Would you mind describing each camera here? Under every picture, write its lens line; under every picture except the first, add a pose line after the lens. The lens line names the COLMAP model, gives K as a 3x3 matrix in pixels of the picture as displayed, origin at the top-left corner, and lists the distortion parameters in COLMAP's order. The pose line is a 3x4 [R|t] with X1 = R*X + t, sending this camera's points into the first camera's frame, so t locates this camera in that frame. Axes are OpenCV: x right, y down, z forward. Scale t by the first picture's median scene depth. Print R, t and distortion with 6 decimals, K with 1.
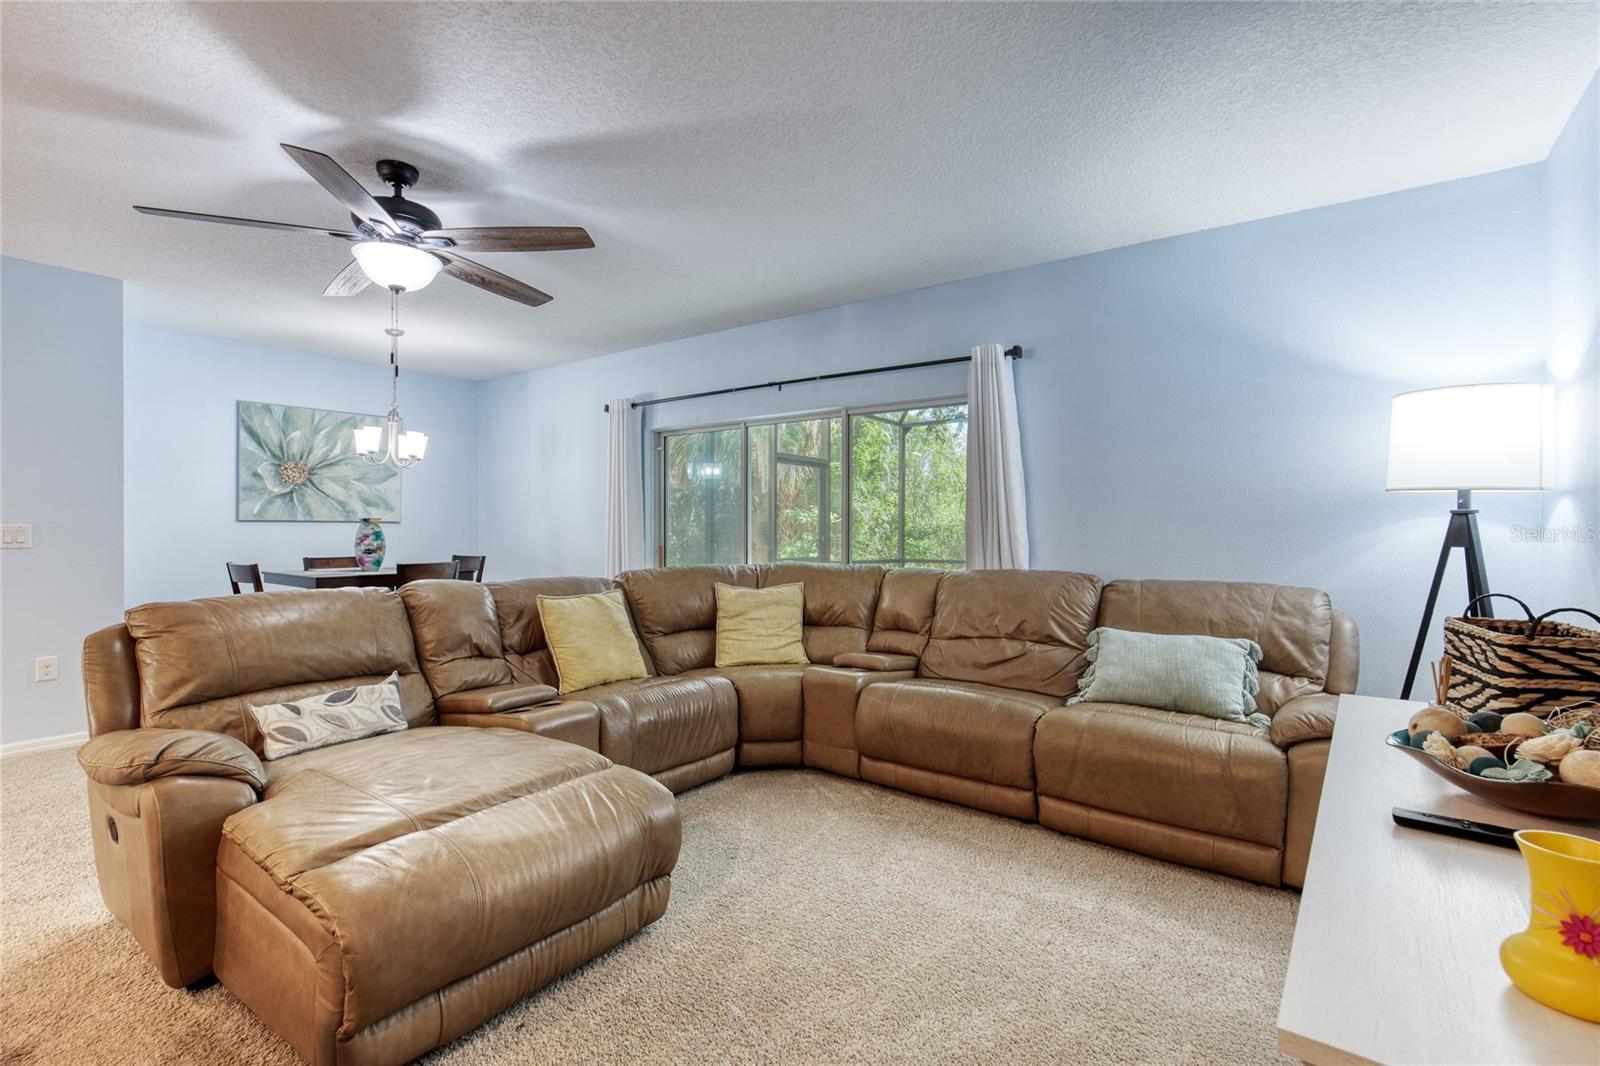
lens RADIAL K [[751.2, 0, 790.0], [0, 751.2, 533.9], [0, 0, 1]] dist [0.000709, 0.000287]
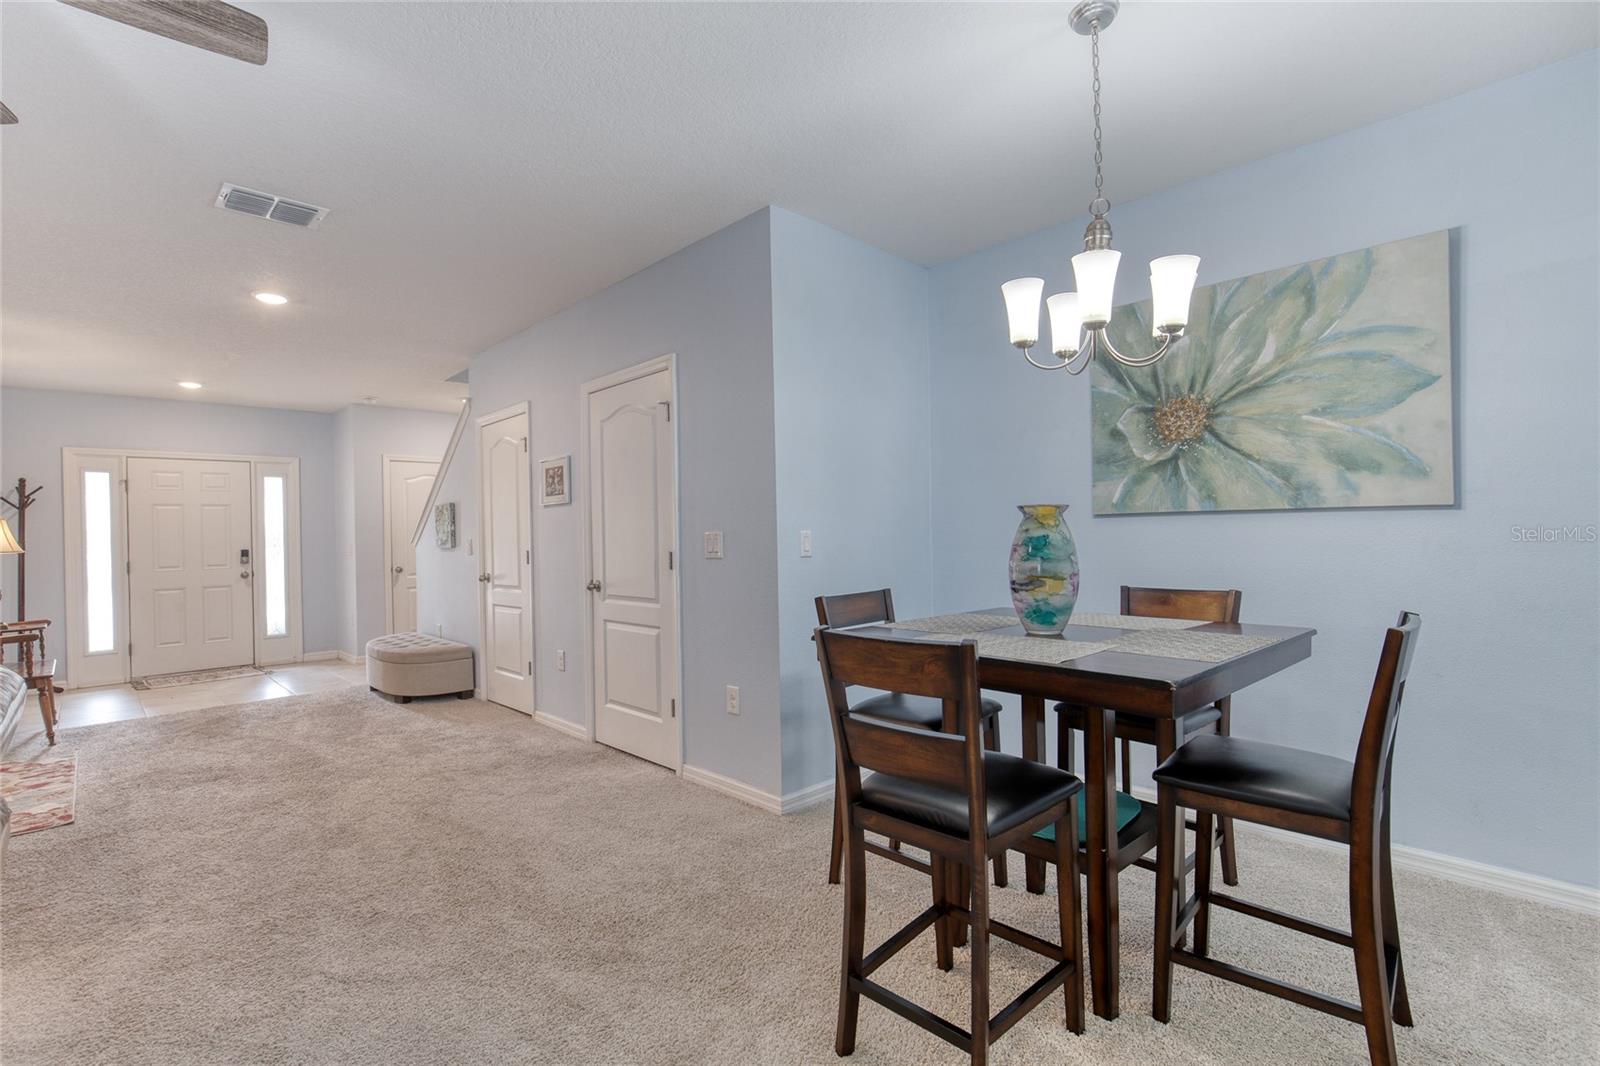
lens RADIAL K [[733.2, 0, 800.0], [0, 733.2, 533.0], [0, 0, 1]] dist [-0.020794, 0.006903]
pose [[-0.159246, 0.000647, -0.987239, -0.128591], [0.012492, 0.999921, -0.001360, -0.006026], [0.987160, -0.012549, -0.159242, 0.860418]]
